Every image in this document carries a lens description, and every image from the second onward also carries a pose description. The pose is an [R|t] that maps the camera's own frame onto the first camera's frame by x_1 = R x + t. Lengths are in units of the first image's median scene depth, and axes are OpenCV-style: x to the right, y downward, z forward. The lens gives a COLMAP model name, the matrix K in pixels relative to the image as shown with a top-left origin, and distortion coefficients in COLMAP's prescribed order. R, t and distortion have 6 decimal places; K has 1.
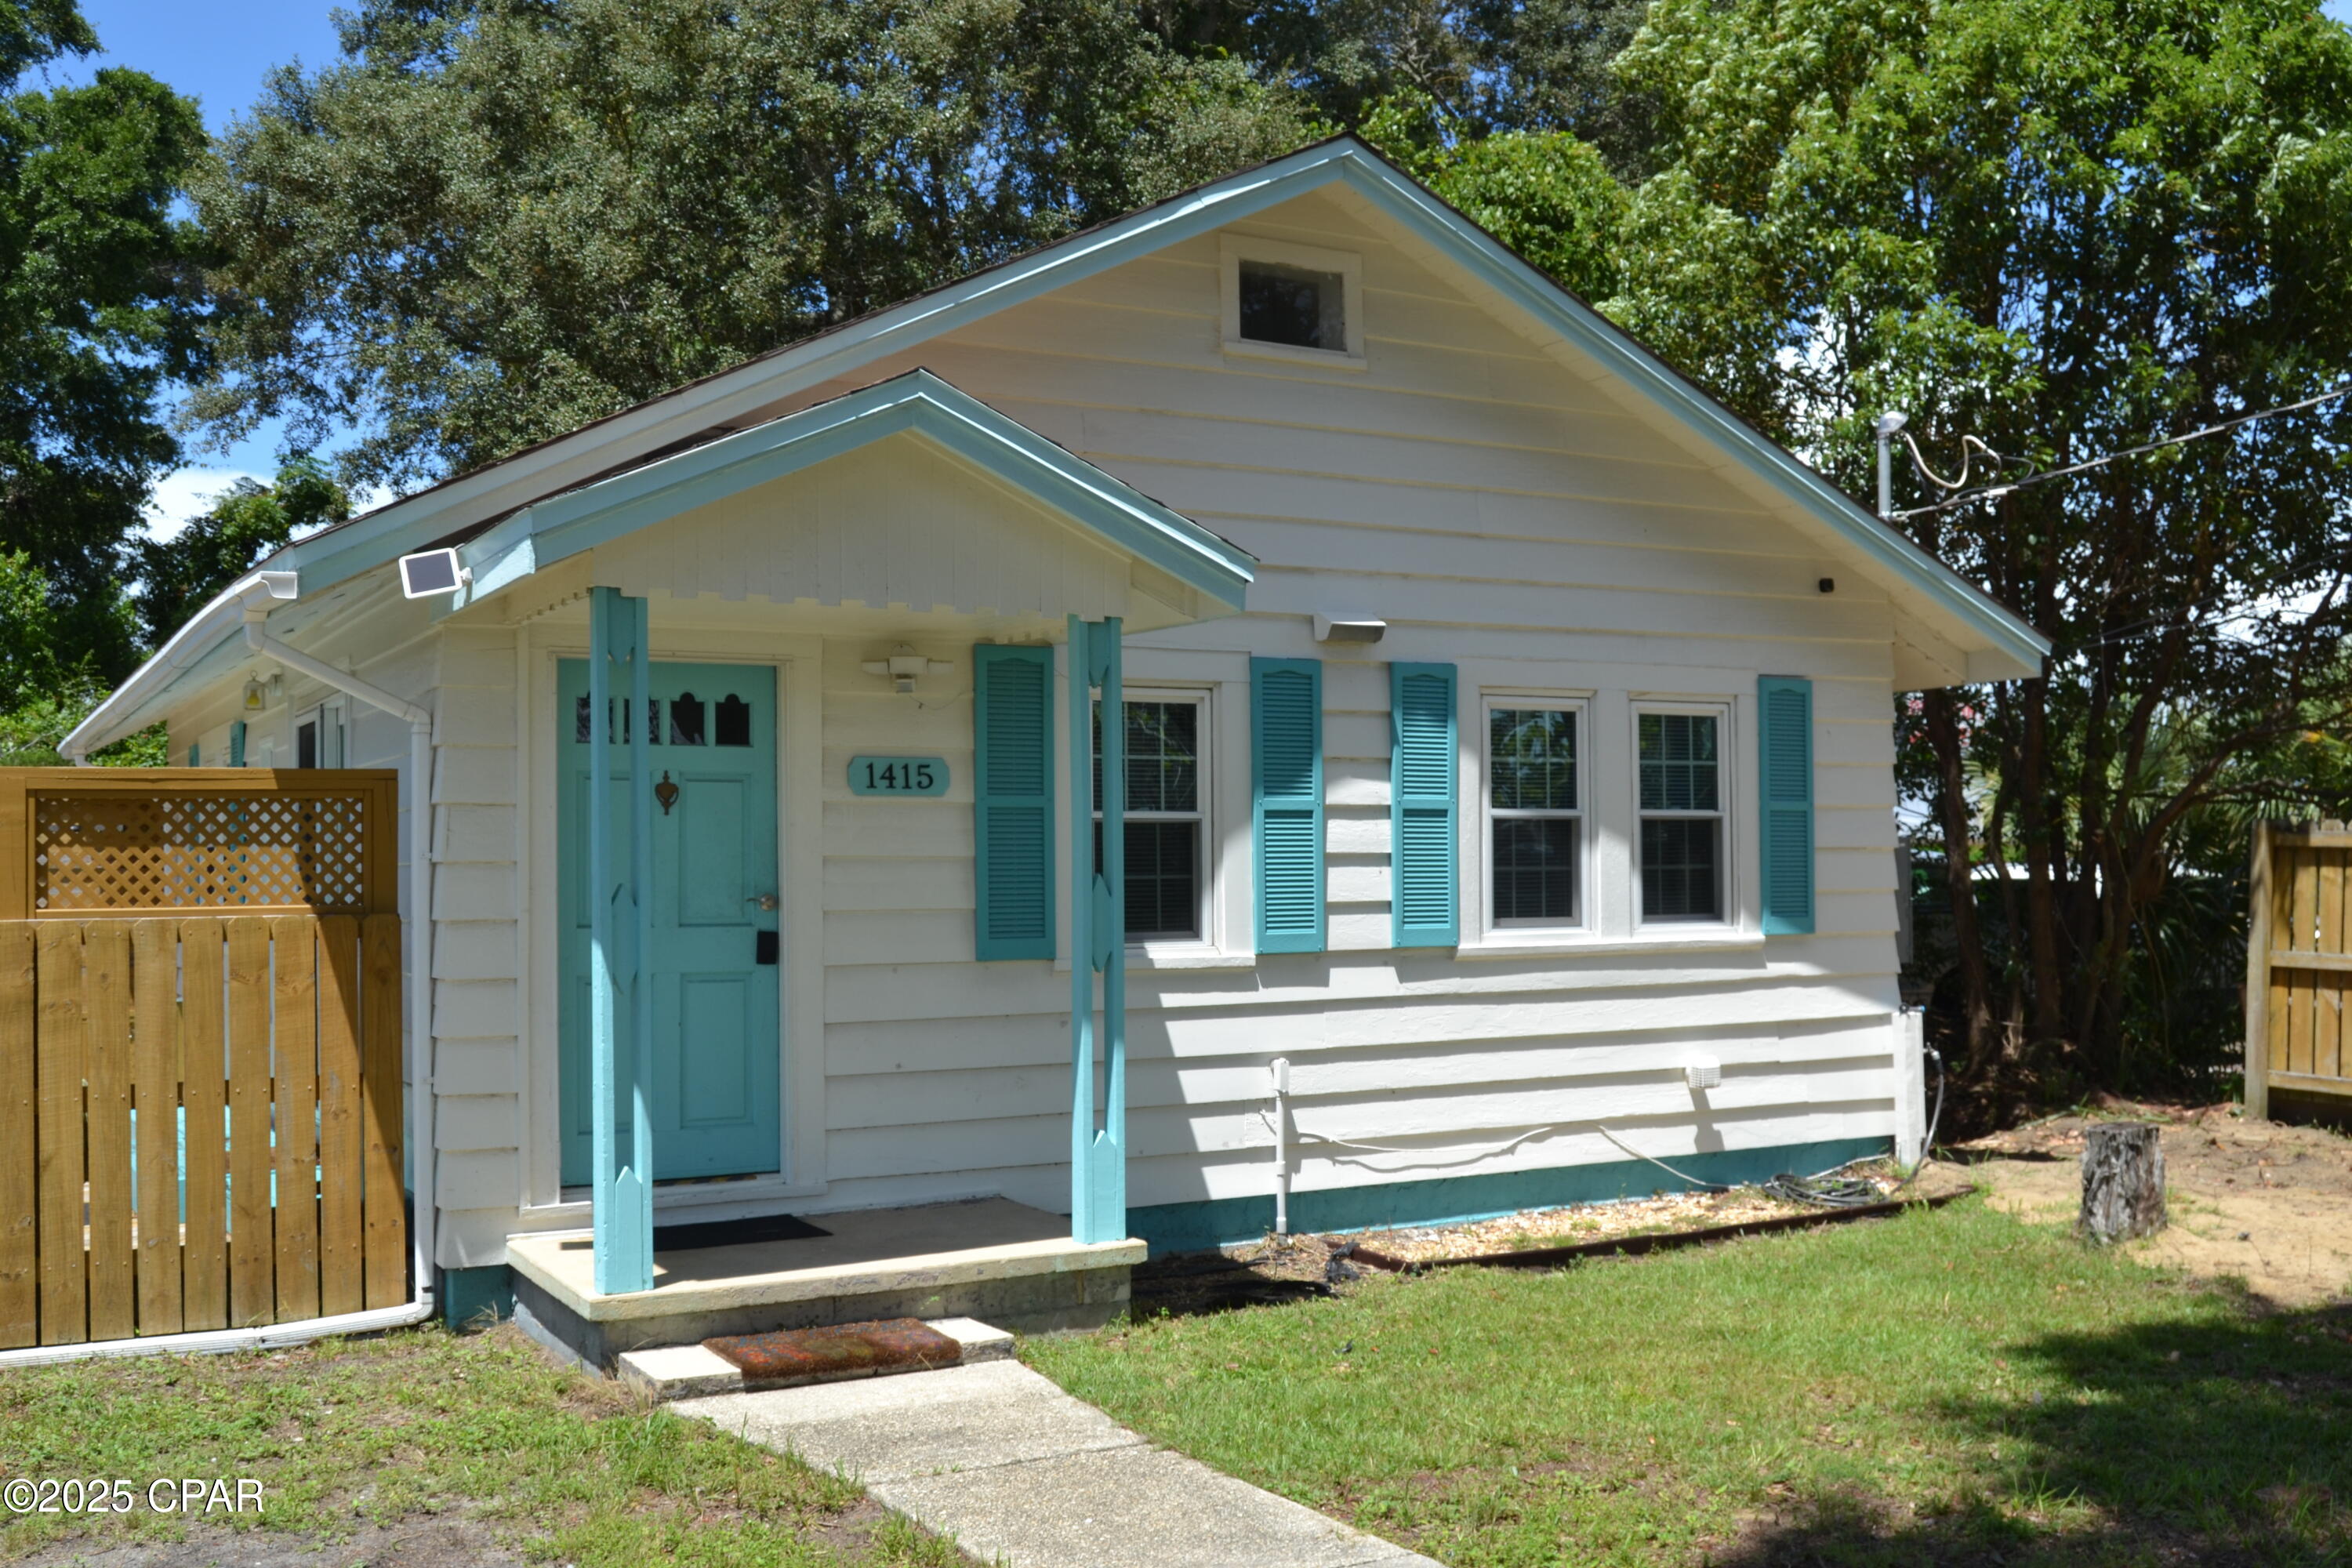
lens RADIAL K [[2292.8, 0, 1176.0], [0, 2292.8, 784.0], [0, 0, 1]] dist [-0.075400, 0.013210]
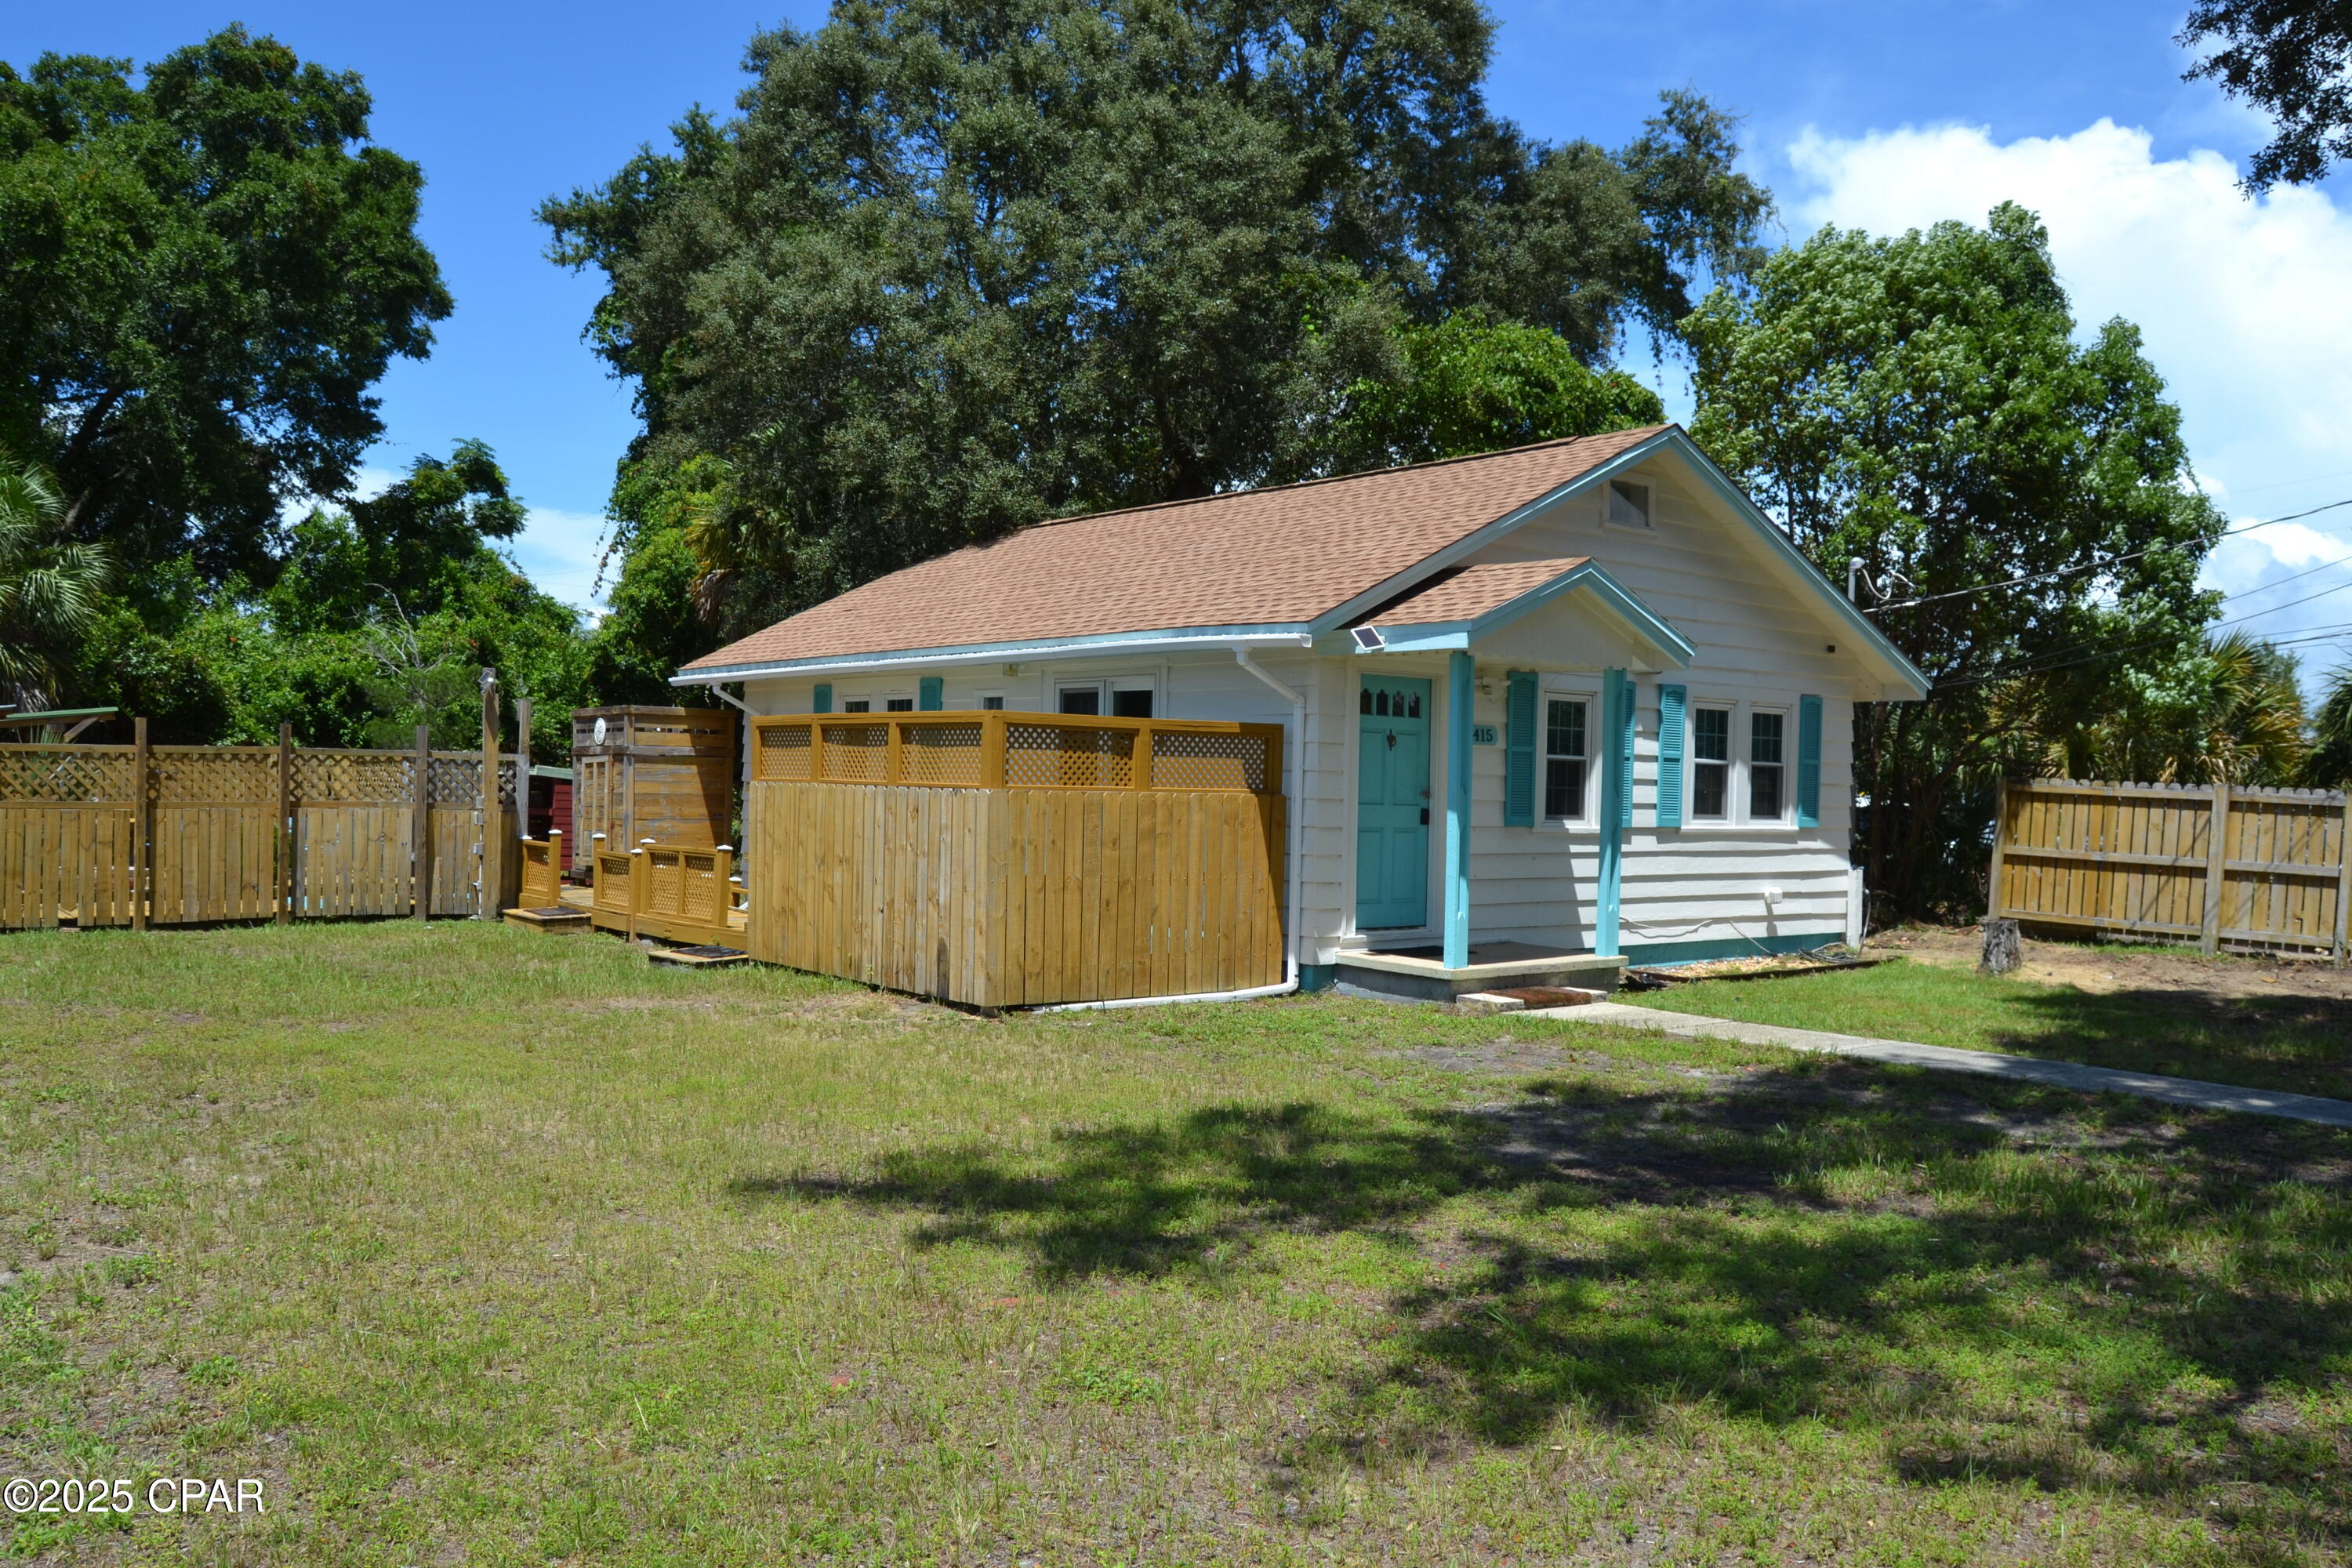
lens RADIAL K [[1882.4, 0, 1176.0], [0, 1882.4, 784.0], [0, 0, 1]] dist [-0.096081, 0.049609]
pose [[0.986409, 0.034696, 0.160605, -0.587525], [-0.041420, 0.998392, 0.038711, -0.011853], [-0.159004, -0.044837, 0.986259, -0.547810]]
